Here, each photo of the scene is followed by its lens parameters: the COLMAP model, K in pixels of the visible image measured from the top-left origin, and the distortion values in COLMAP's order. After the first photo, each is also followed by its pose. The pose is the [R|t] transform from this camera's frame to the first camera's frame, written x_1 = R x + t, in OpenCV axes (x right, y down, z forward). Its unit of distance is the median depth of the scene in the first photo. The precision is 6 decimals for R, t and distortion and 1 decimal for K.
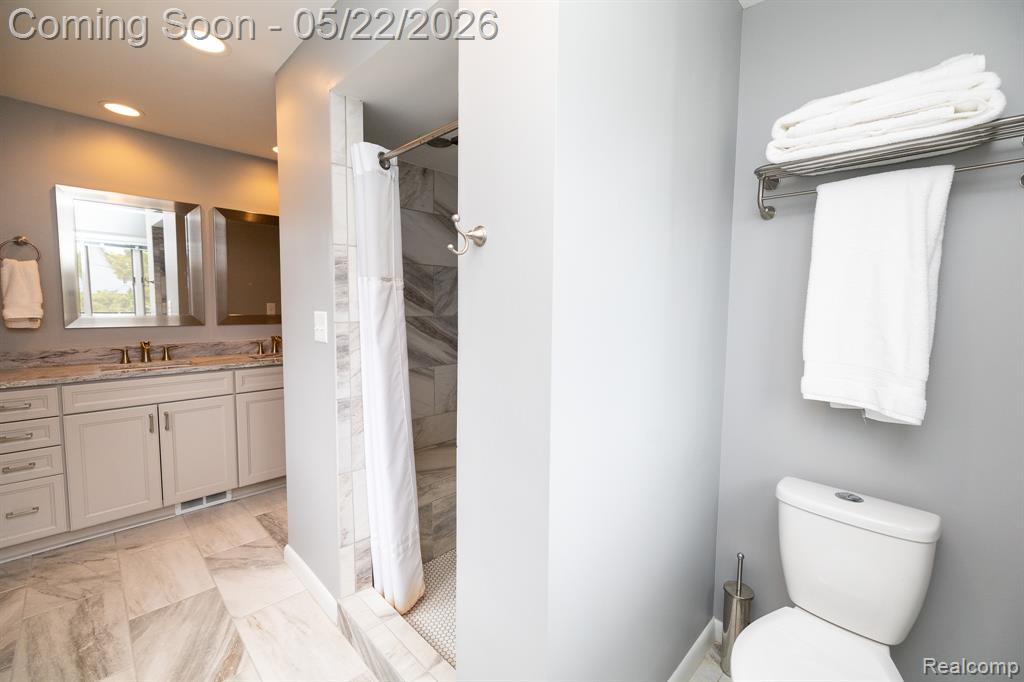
lens RADIAL K [[432.3, 0, 514.5], [0, 432.3, 332.4], [0, 0, 1]] dist [0.002385, -0.000057]
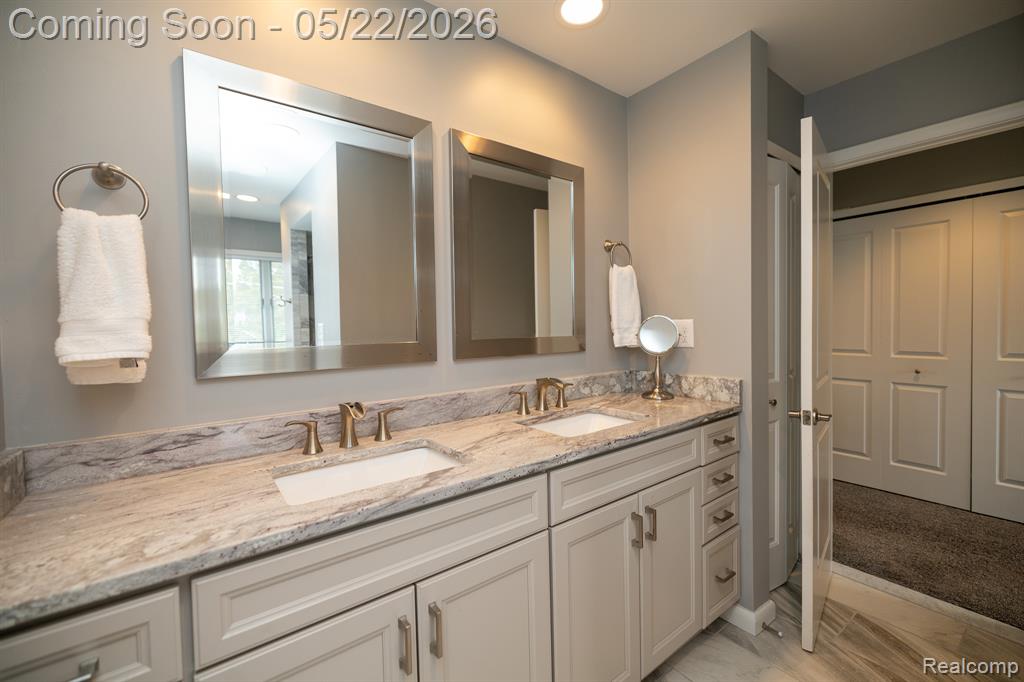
lens RADIAL K [[432.3, 0, 514.5], [0, 432.3, 332.4], [0, 0, 1]] dist [0.002385, -0.000057]
pose [[0.987819, -0.030125, -0.152666, -0.674365], [0.022488, 0.998420, -0.051501, -0.027366], [0.153976, 0.047440, 0.986935, 0.636585]]
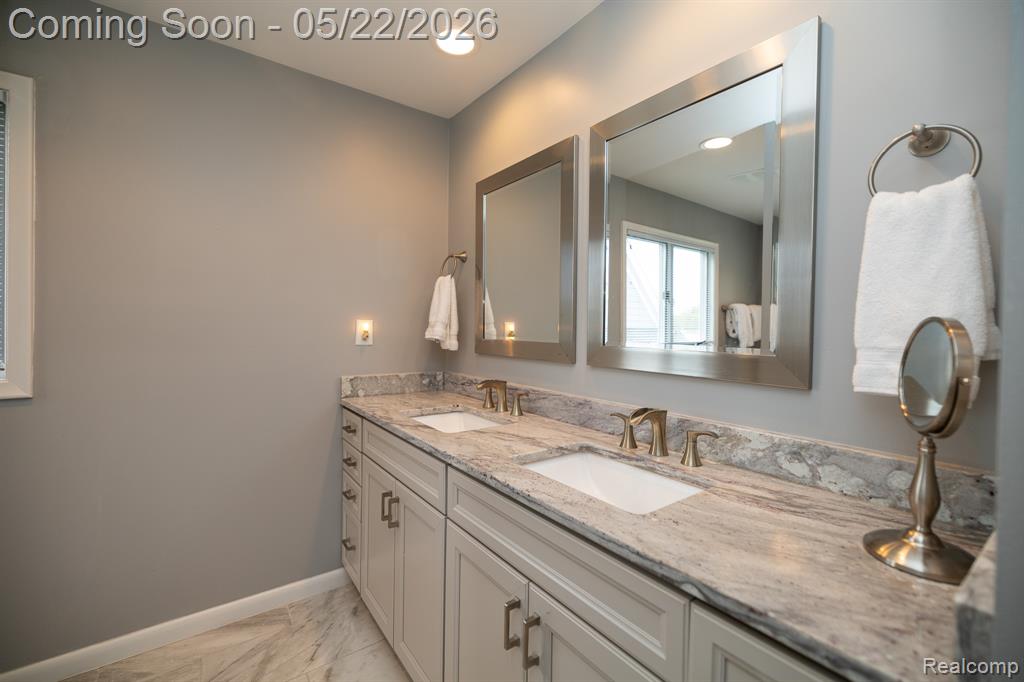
lens RADIAL K [[432.3, 0, 514.5], [0, 432.3, 332.4], [0, 0, 1]] dist [0.002385, -0.000057]
pose [[-0.162039, -0.001939, -0.986782, -0.236319], [-0.081368, 0.996619, 0.011404, -0.065705], [0.983424, 0.082140, -0.161649, 1.245086]]
